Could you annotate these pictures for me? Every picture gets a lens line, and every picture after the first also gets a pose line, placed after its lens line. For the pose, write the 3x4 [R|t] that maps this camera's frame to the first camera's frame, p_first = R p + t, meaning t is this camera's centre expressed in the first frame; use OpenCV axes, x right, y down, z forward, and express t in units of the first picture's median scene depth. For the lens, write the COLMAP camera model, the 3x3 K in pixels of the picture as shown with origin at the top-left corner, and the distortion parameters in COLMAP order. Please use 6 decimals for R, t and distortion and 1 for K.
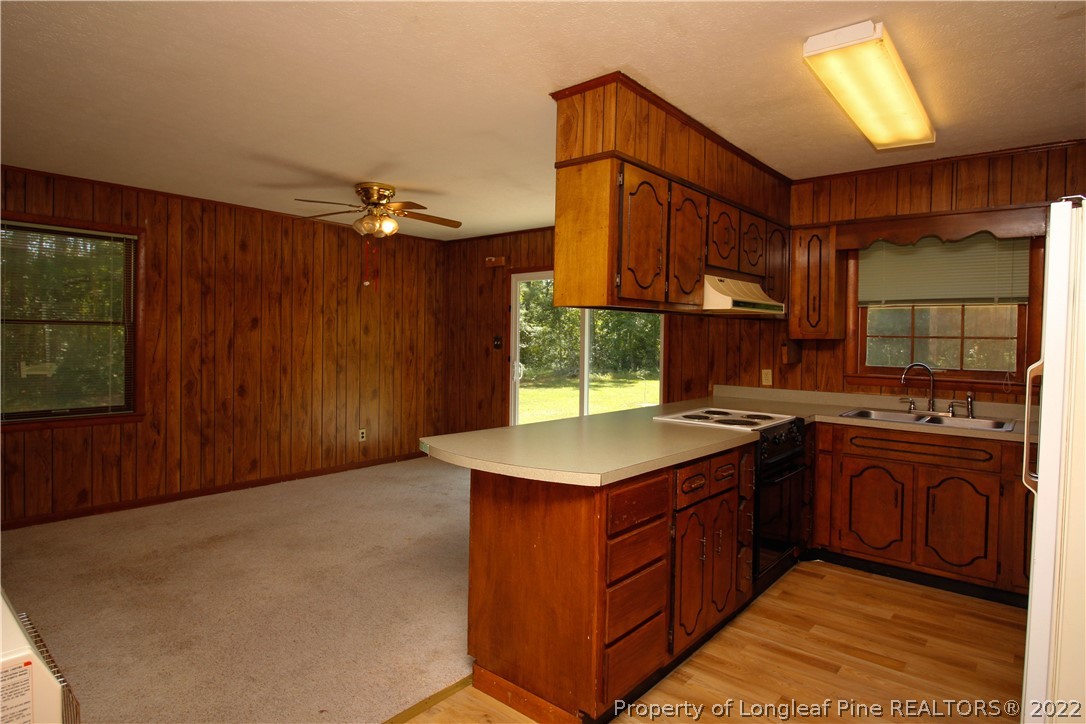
lens RADIAL K [[592.6, 0, 540.0], [0, 592.6, 350.4], [0, 0, 1]] dist [-0.001652, -0.007779]
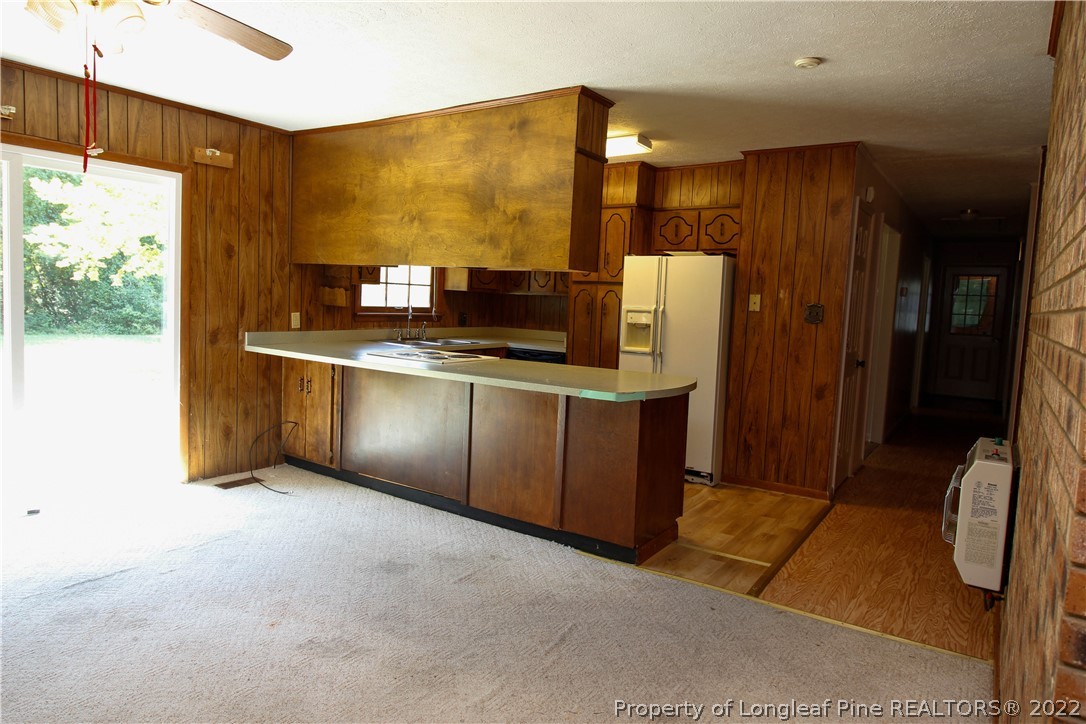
lens RADIAL K [[673.8, 0, 539.9], [0, 673.8, 357.6], [0, 0, 1]] dist [0.001117, -0.005742]
pose [[-0.105145, -0.109755, 0.988382, -0.959691], [-0.023362, 0.993889, 0.107881, -0.029863], [-0.994182, -0.011747, -0.107067, 0.869150]]
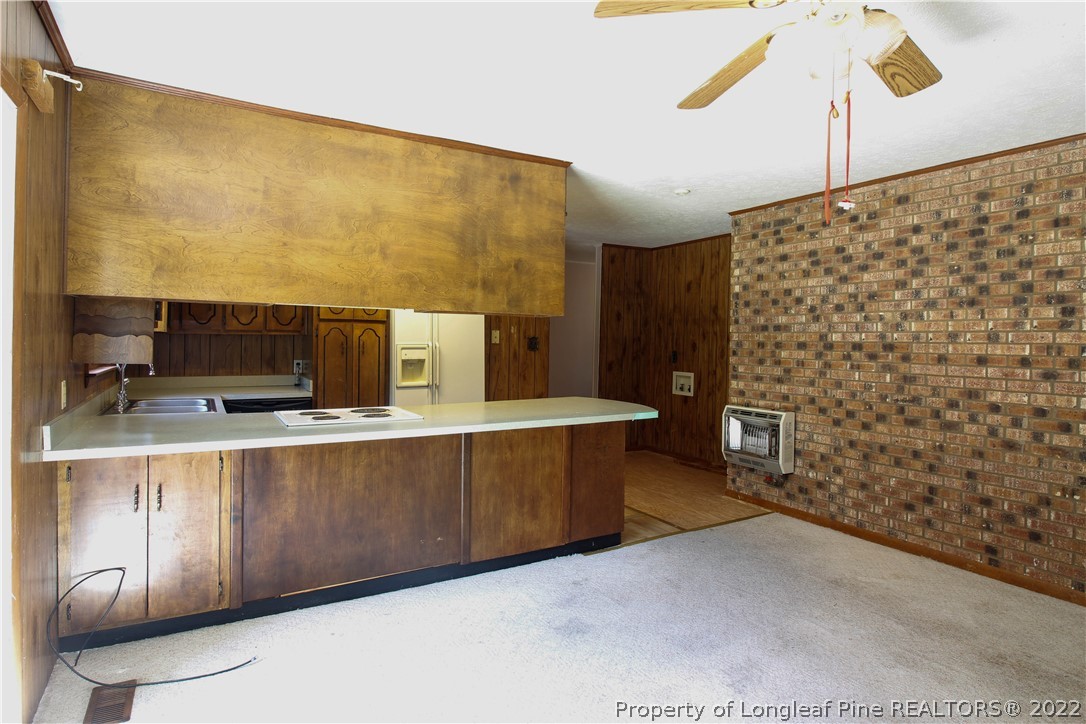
lens RADIAL K [[592.6, 0, 545.8], [0, 592.6, 353.2], [0, 0, 1]] dist [-0.001652, -0.007779]
pose [[-0.943042, -0.035962, 0.330725, -0.286805], [-0.021117, 0.998606, 0.048372, -0.037652], [-0.332004, 0.038633, -0.942486, 1.675221]]
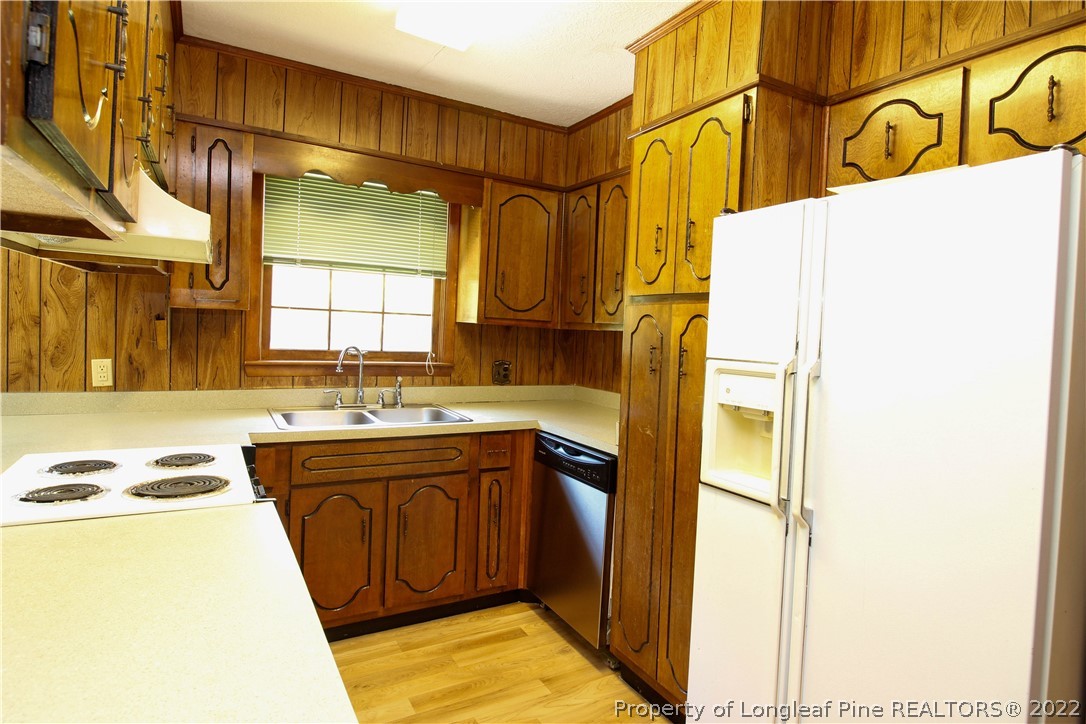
lens RADIAL K [[592.6, 0, 542.8], [0, 592.6, 347.6], [0, 0, 1]] dist [-0.001652, -0.007779]
pose [[0.340957, -0.031927, 0.939537, -0.004955], [-0.016448, 0.999068, 0.039919, -0.009951], [-0.939935, -0.029064, 0.340114, 0.501769]]
